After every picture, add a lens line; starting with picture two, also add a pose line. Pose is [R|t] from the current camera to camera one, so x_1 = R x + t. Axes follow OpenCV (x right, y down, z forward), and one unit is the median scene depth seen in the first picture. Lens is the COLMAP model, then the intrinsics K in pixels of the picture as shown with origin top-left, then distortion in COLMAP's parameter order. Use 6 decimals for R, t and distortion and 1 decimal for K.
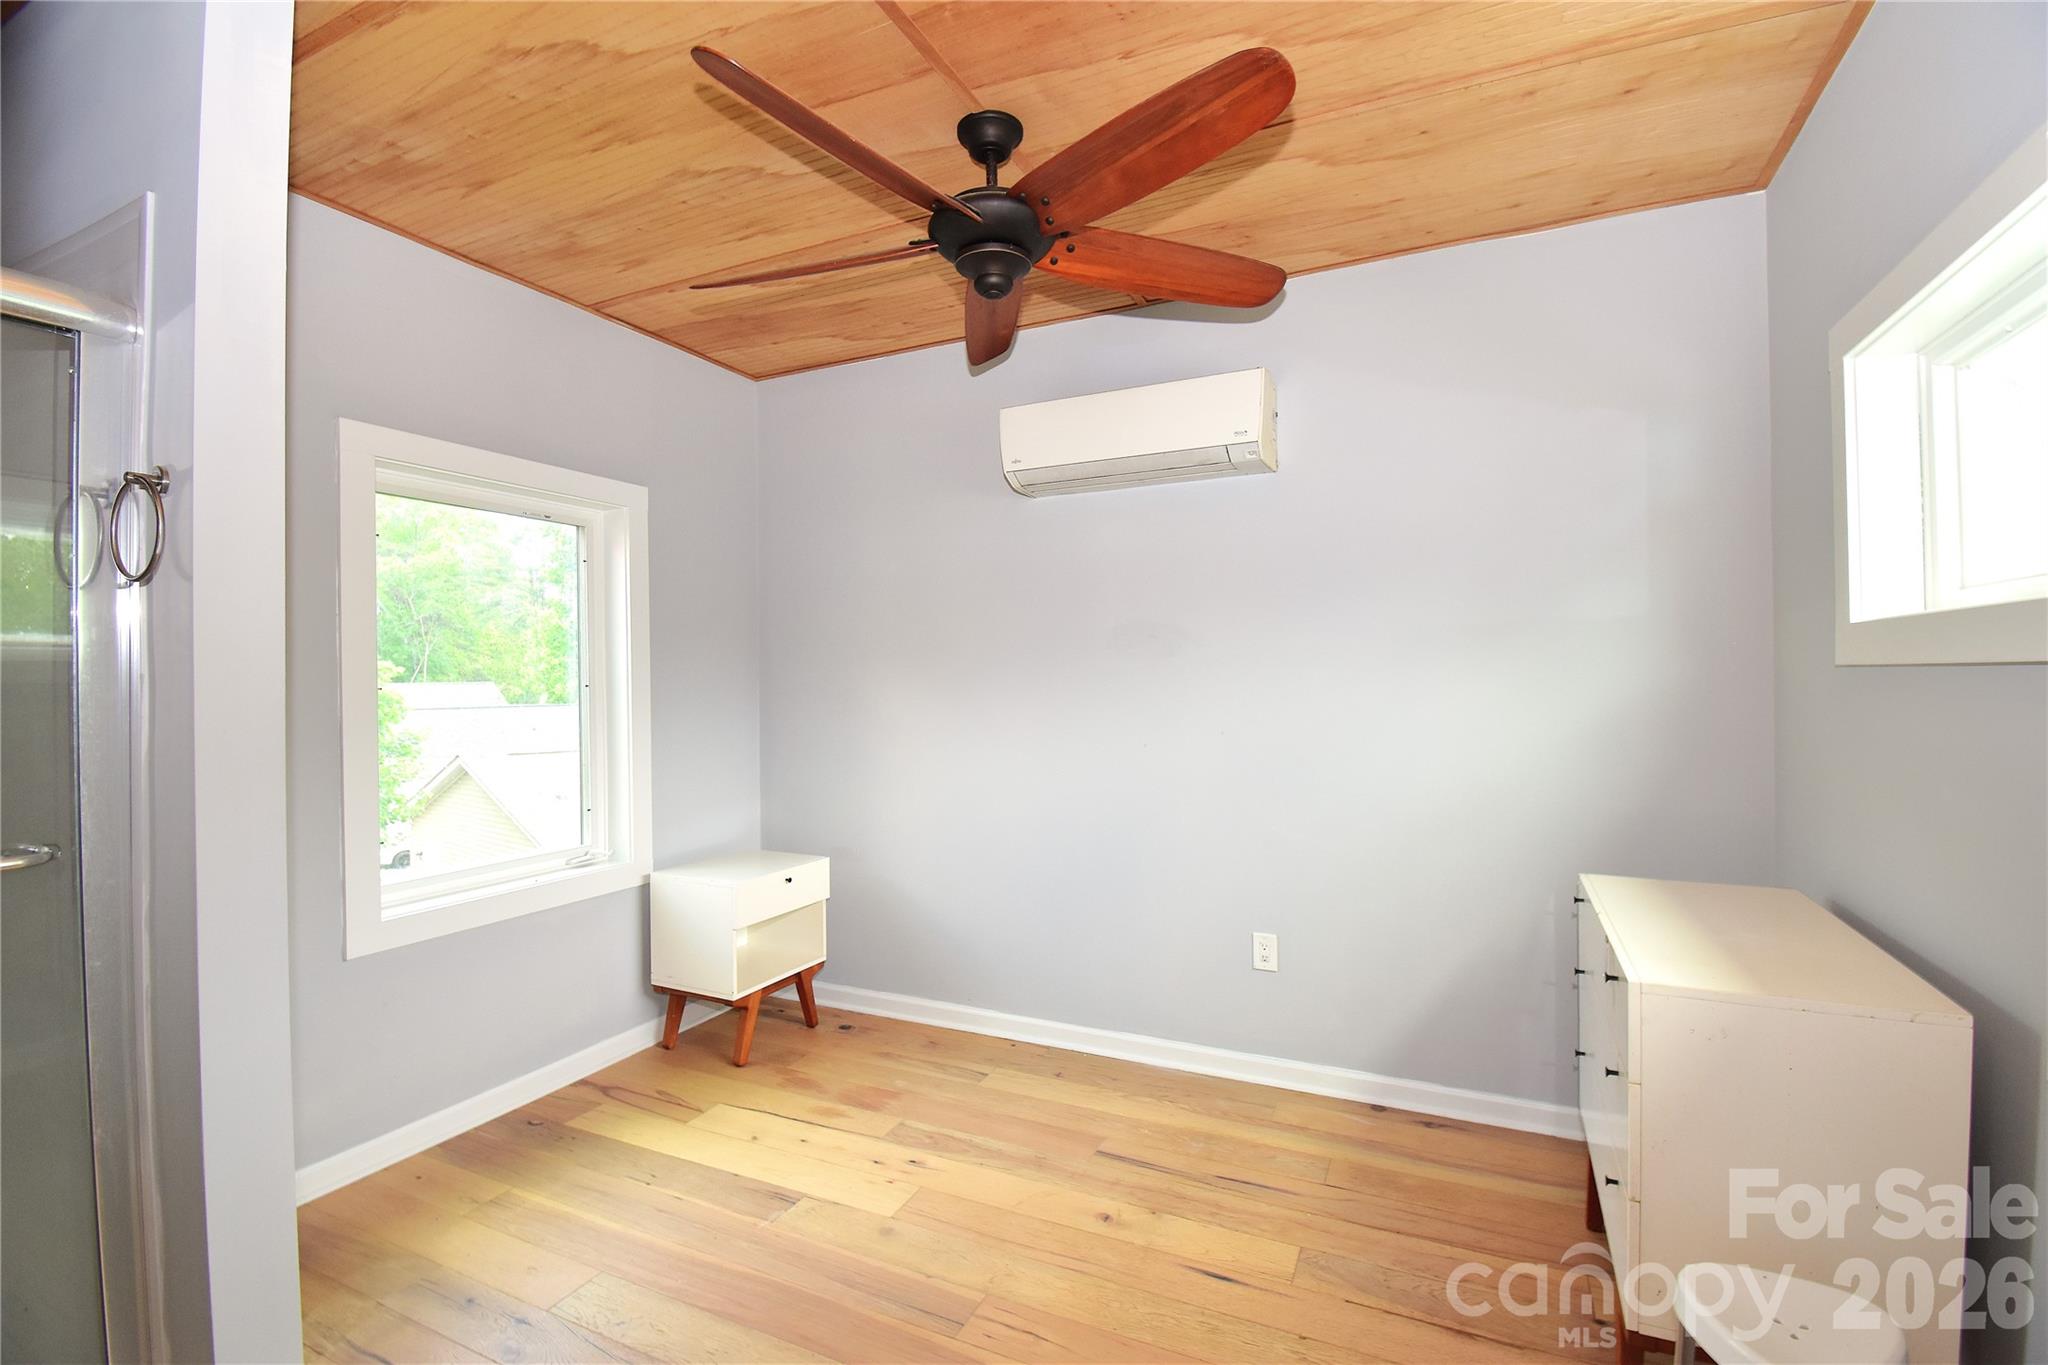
lens RADIAL K [[913.0, 0, 1033.5], [0, 913.0, 677.4], [0, 0, 1]] dist [0.015945, -0.021562]
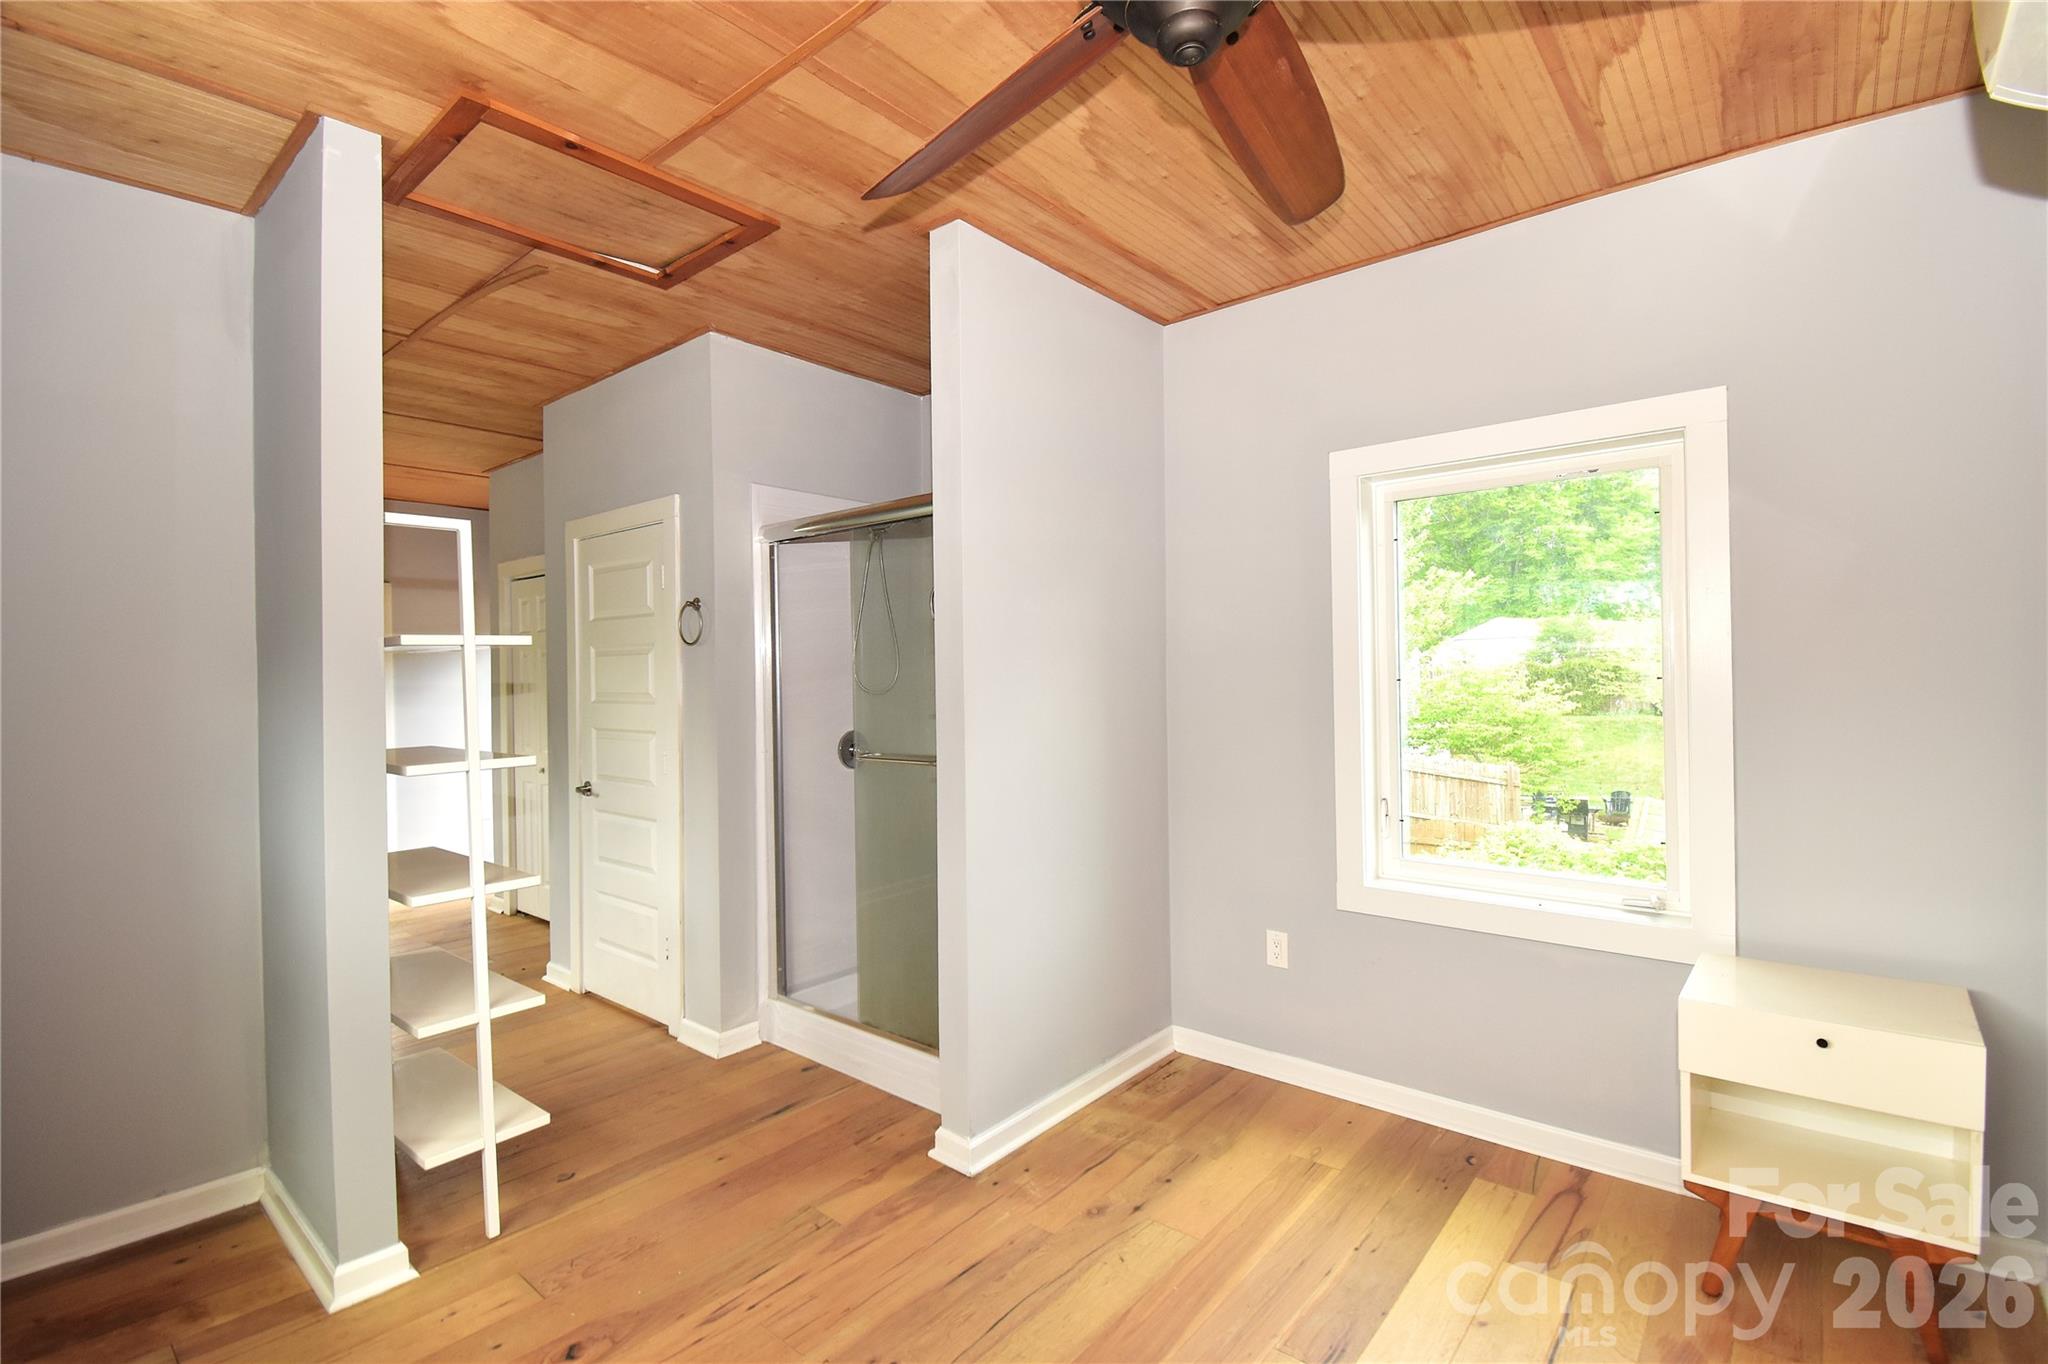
lens RADIAL K [[913.0, 0, 1033.5], [0, 913.0, 676.9], [0, 0, 1]] dist [0.015945, -0.021562]
pose [[-0.245543, 0.009048, -0.969343, 0.406222], [0.009689, 0.999929, 0.006879, -0.001628], [0.969337, -0.007703, -0.245614, 0.752907]]
